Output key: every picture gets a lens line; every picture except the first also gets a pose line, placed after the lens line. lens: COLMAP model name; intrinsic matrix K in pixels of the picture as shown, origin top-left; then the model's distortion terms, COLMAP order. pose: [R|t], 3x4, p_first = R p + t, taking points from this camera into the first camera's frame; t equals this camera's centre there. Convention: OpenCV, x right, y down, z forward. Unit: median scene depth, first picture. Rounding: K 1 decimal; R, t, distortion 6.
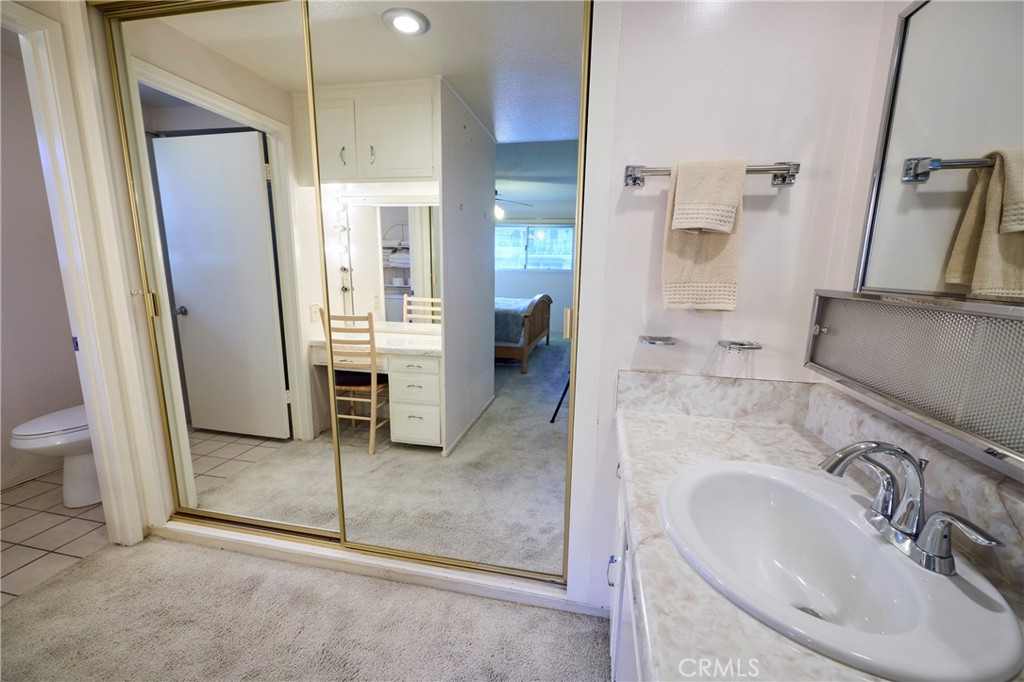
lens RADIAL K [[410.0, 0, 513.7], [0, 410.0, 342.1], [0, 0, 1]] dist [0.001889, 0.000111]
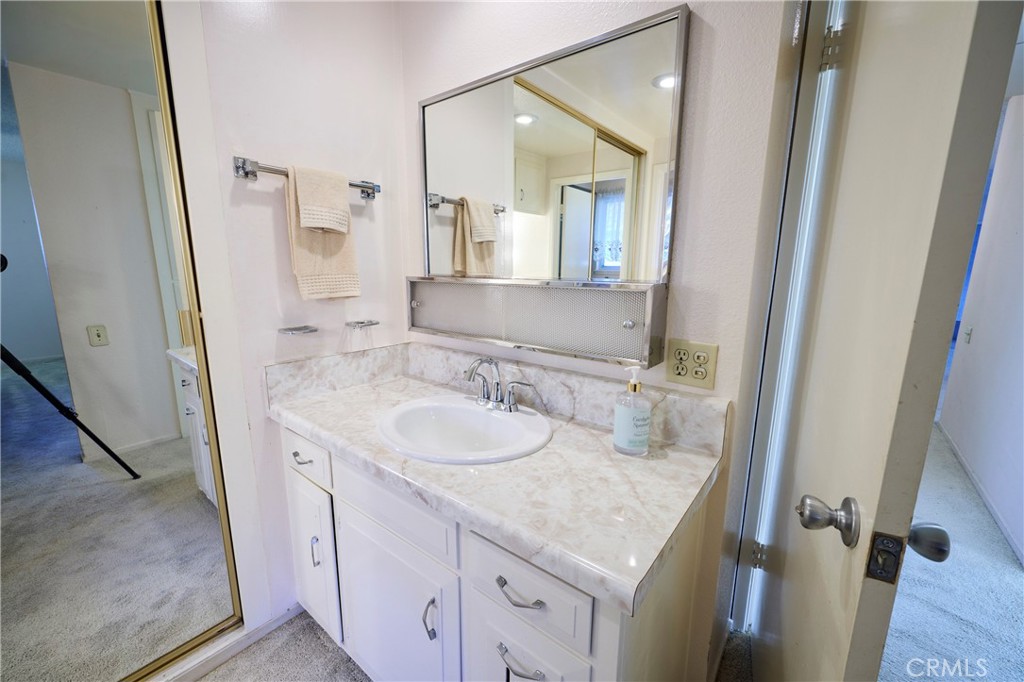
lens RADIAL K [[410.0, 0, 513.7], [0, 410.0, 342.1], [0, 0, 1]] dist [0.001889, 0.000111]
pose [[0.448408, -0.175731, 0.876384, -0.356978], [0.162960, 0.980123, 0.113153, -0.003840], [-0.878848, 0.092076, 0.468132, 0.011852]]
